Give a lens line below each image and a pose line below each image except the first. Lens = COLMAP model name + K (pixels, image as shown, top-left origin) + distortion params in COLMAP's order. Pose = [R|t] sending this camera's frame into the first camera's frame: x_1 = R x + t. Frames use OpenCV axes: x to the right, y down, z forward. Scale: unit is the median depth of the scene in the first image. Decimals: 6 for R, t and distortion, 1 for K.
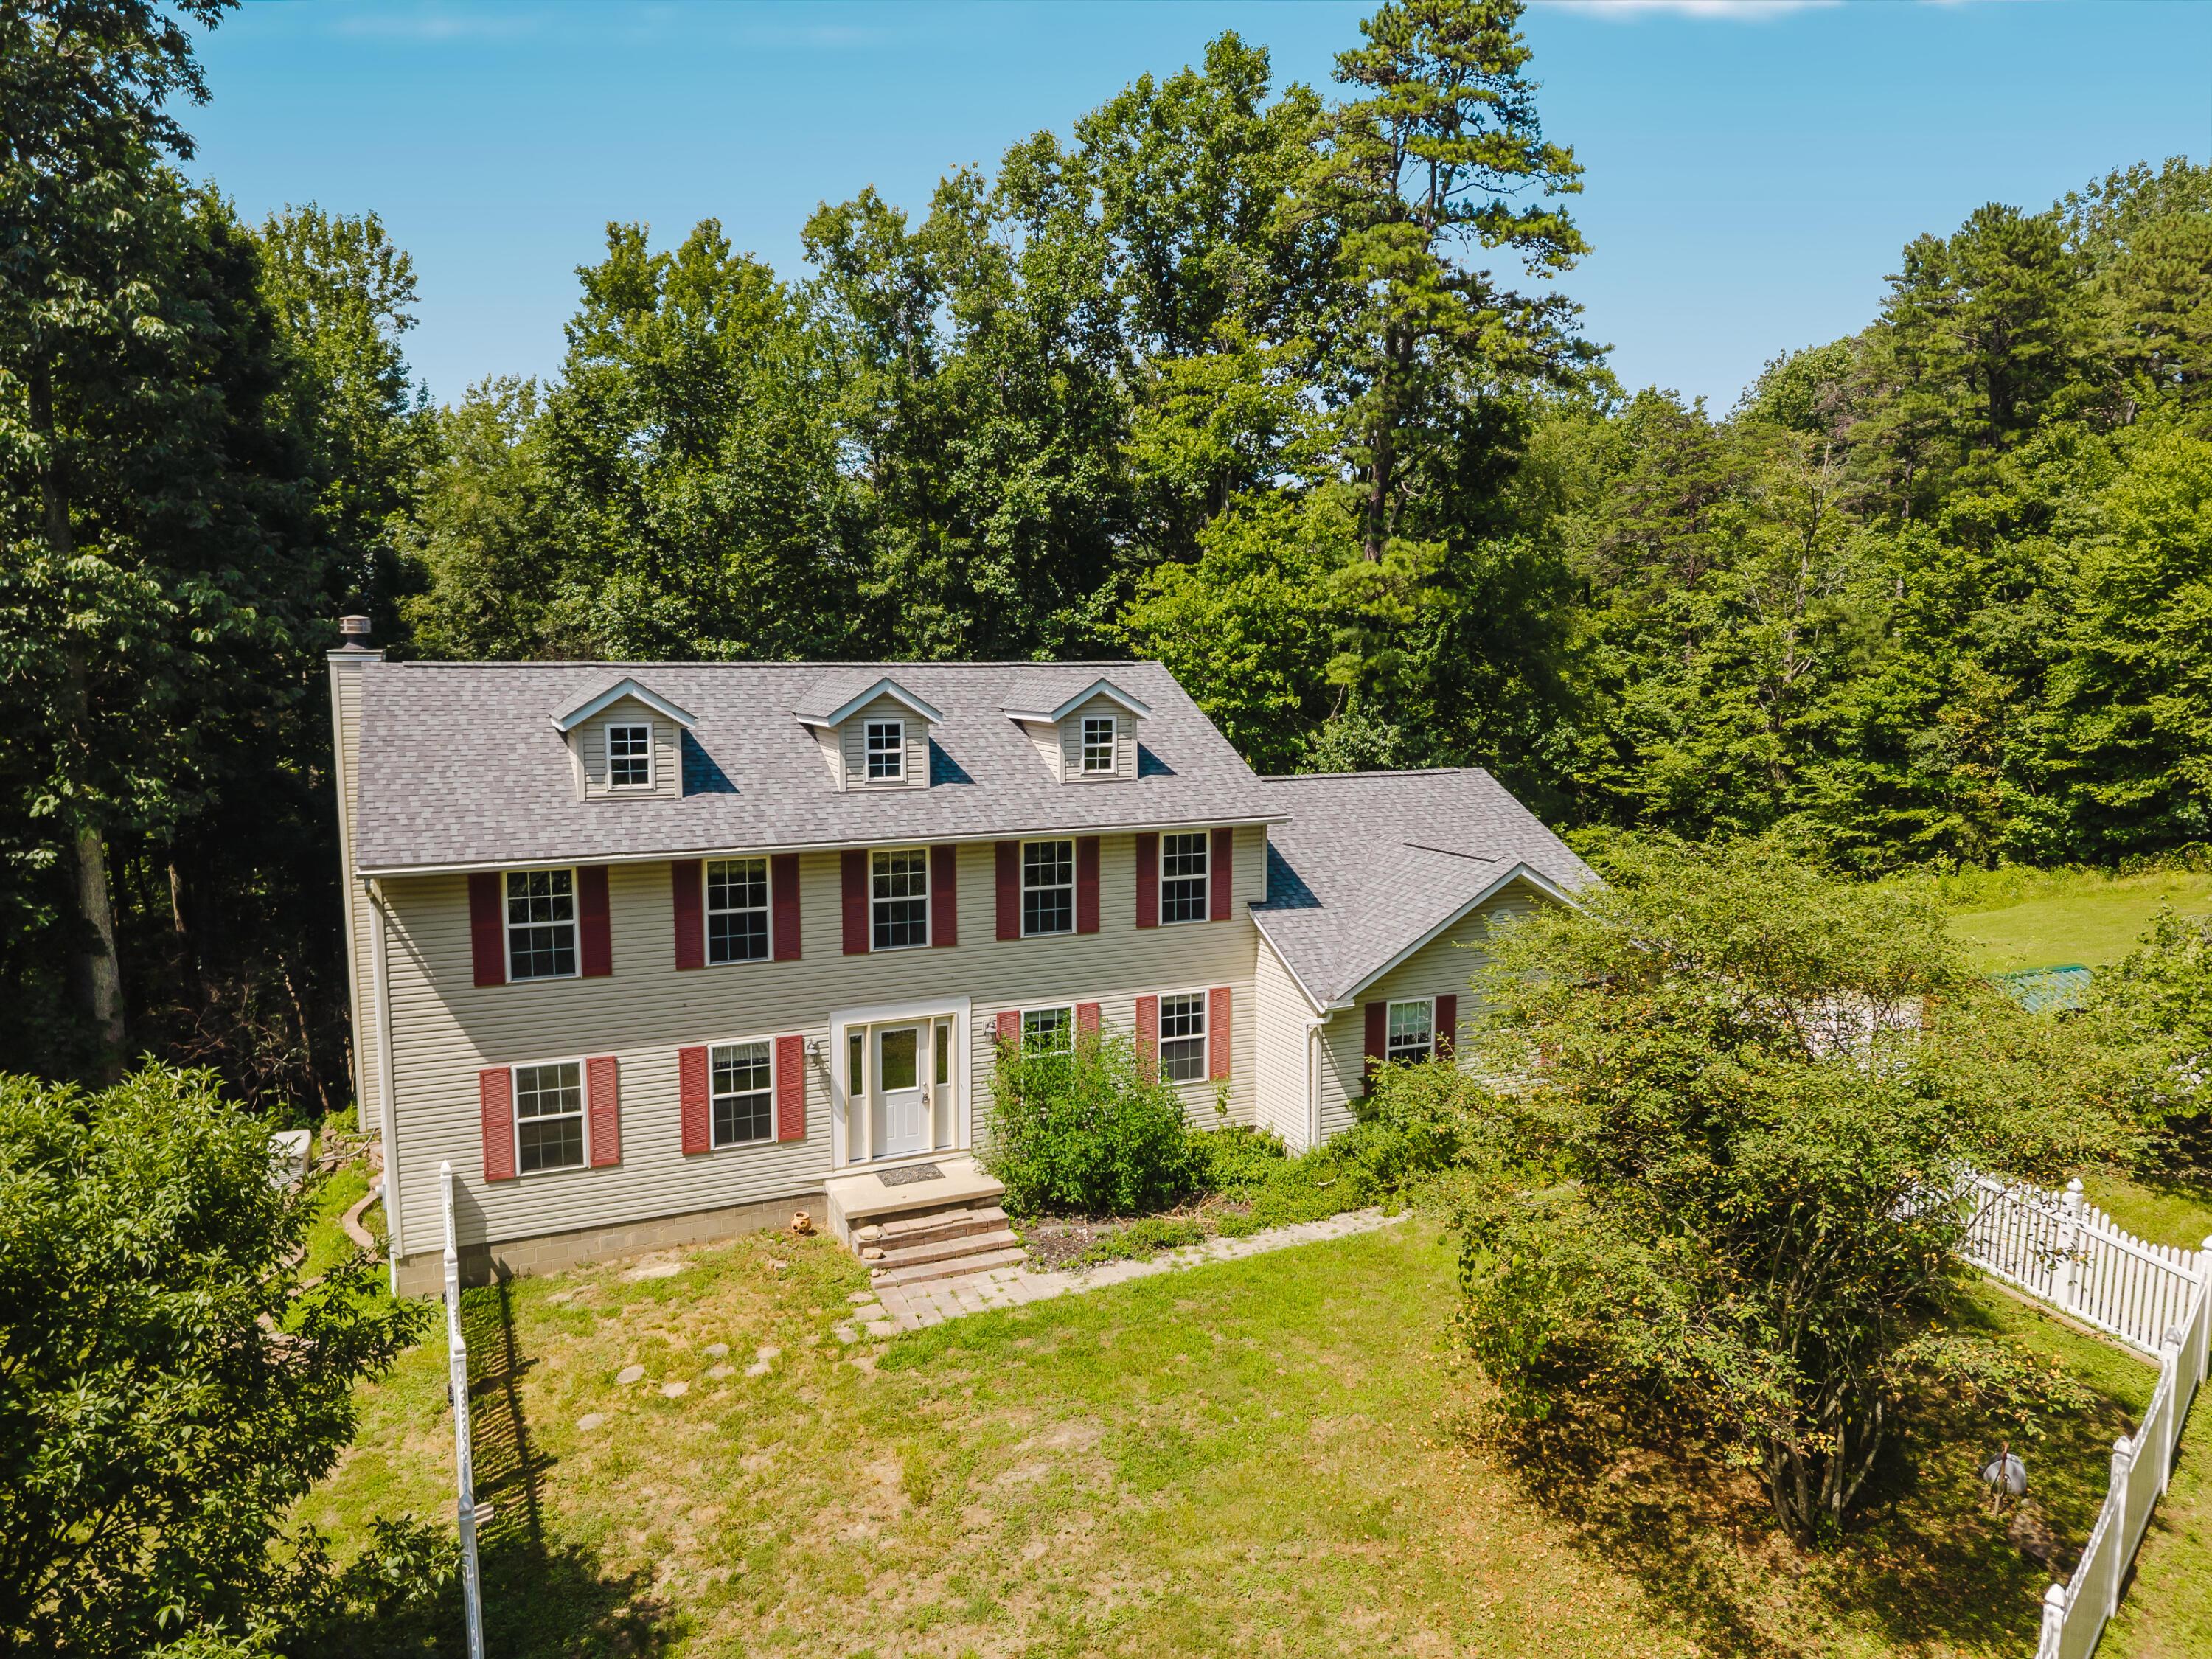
lens RADIAL K [[1479.2, 0, 1106.0], [0, 1479.2, 829.5], [0, 0, 1]] dist [0.018959, -0.013826]
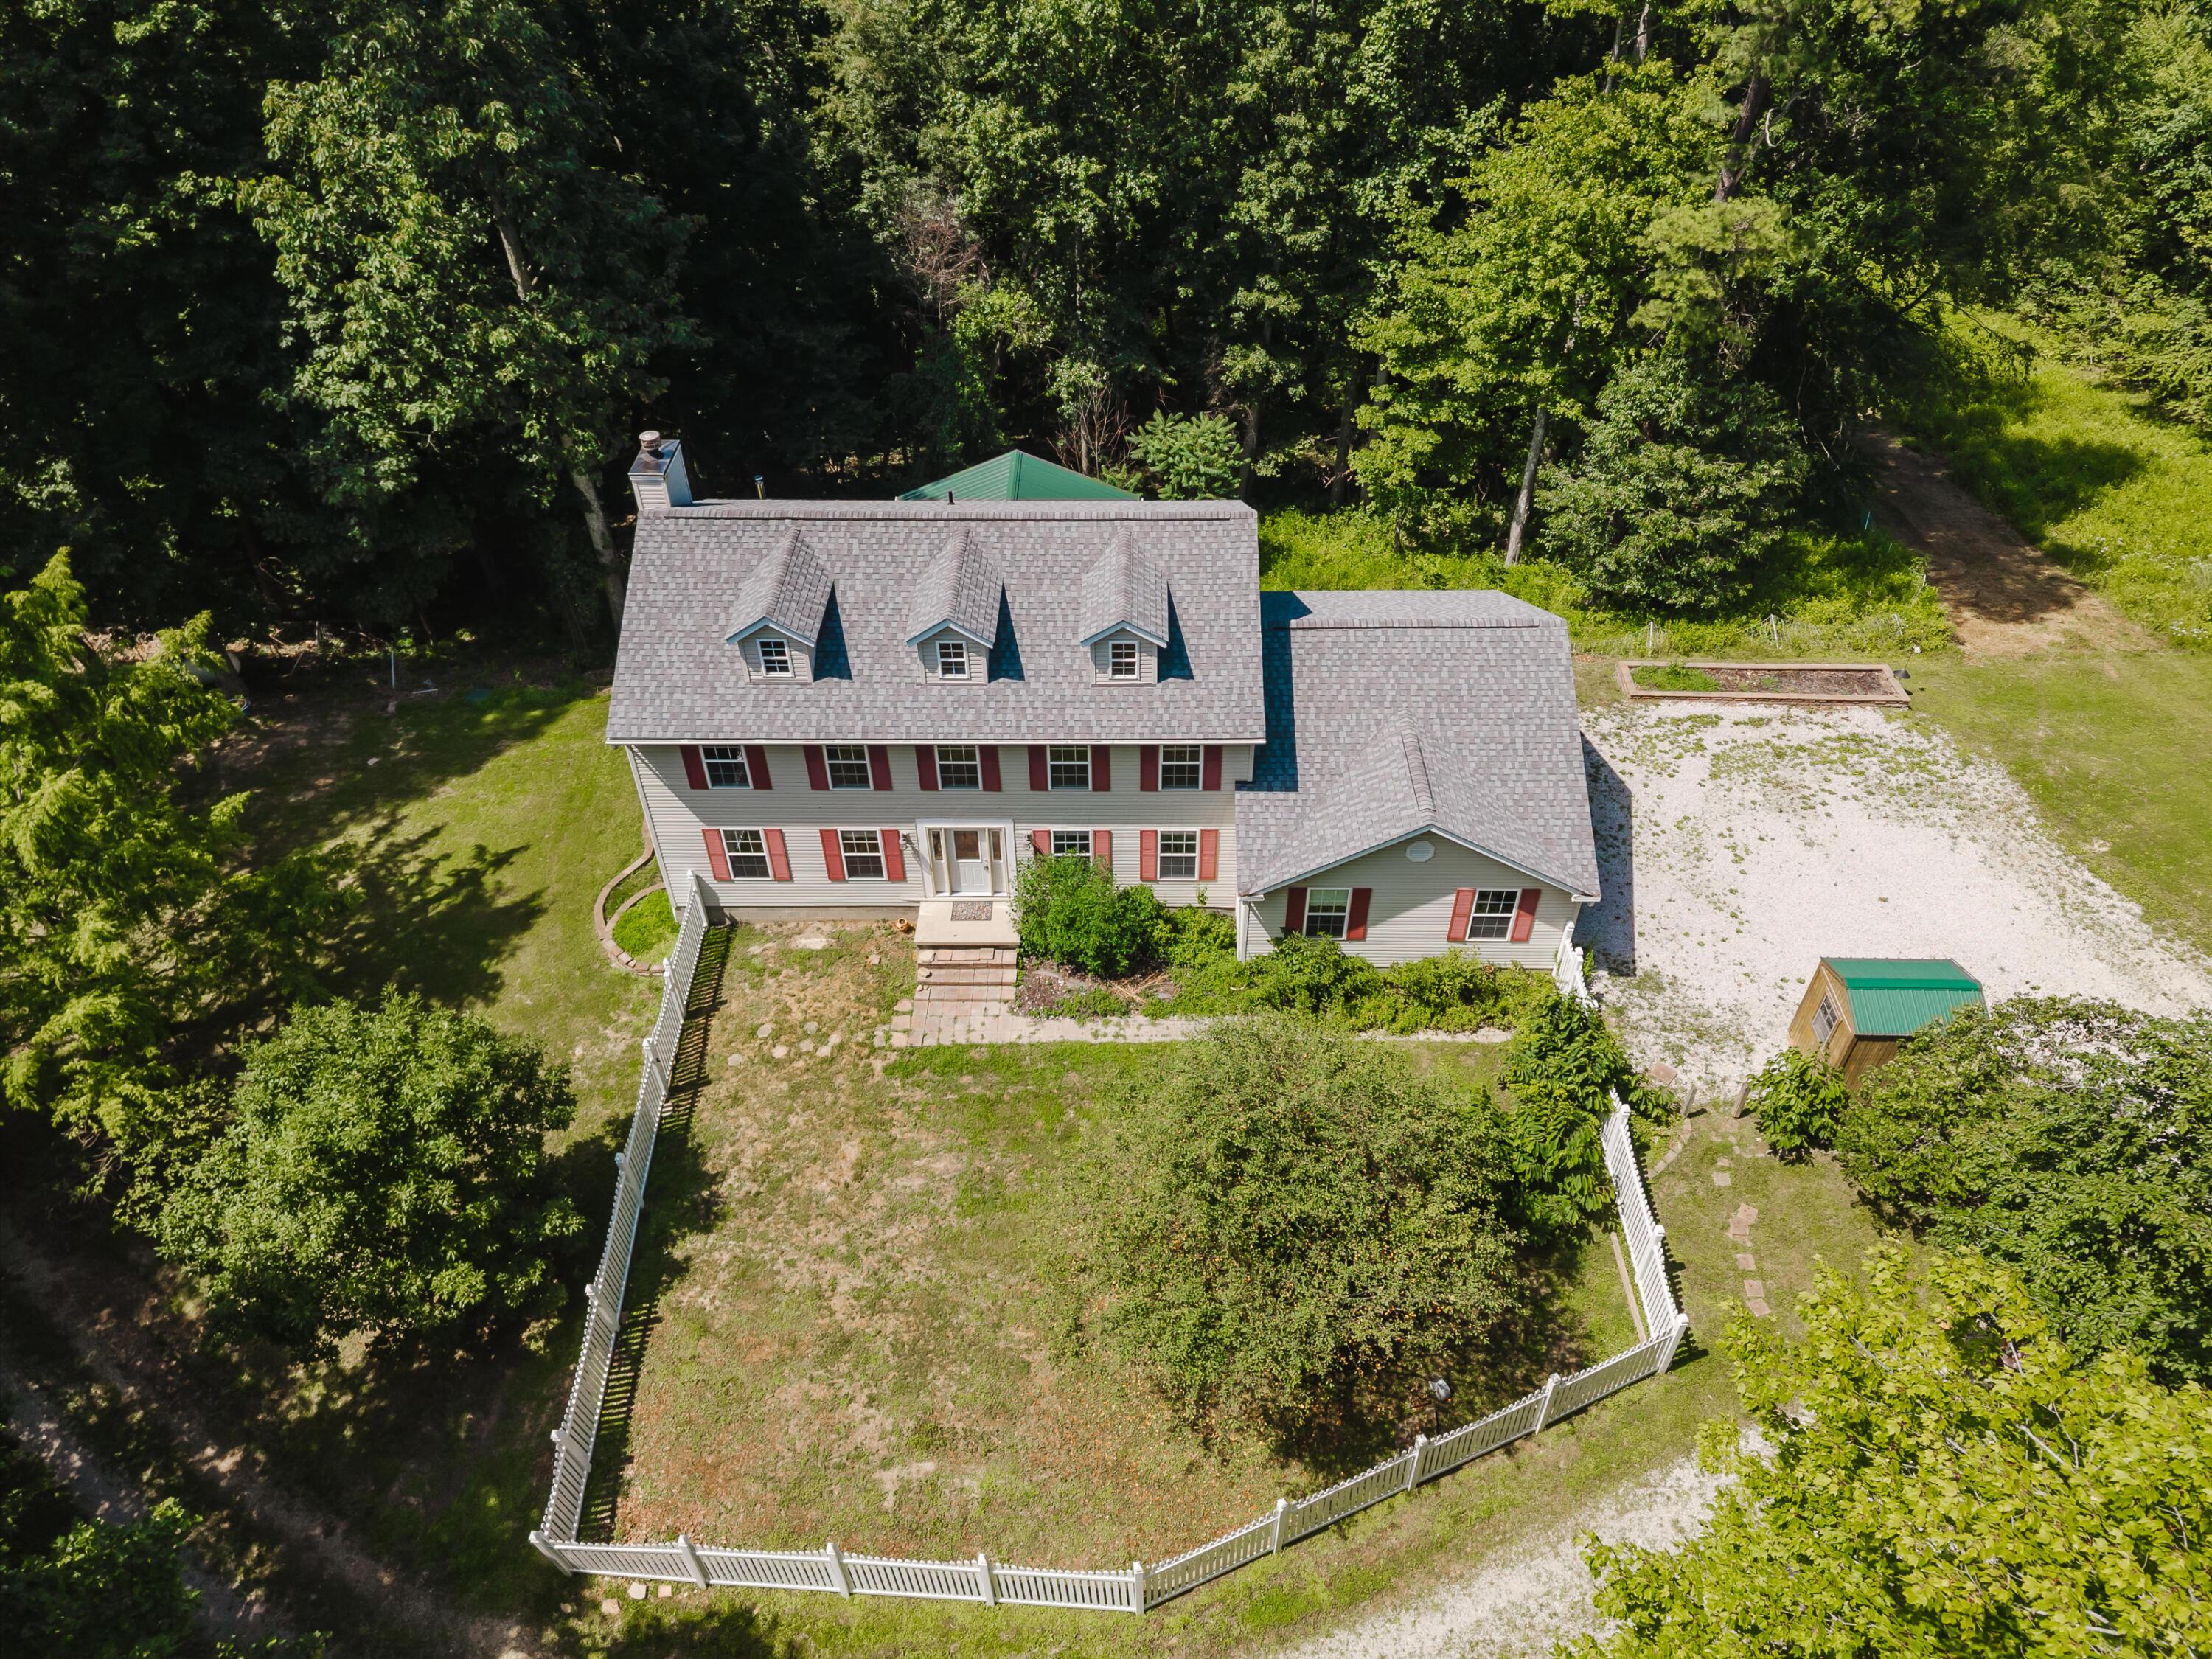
lens RADIAL K [[1458.6, 0, 1106.0], [0, 1458.6, 829.5], [0, 0, 1]] dist [0.086432, -0.101816]
pose [[0.908094, 0.269656, -0.320393, 0.485106], [-0.042457, 0.820428, 0.570171, -0.749279], [0.416609, -0.504165, 0.756475, -0.044920]]
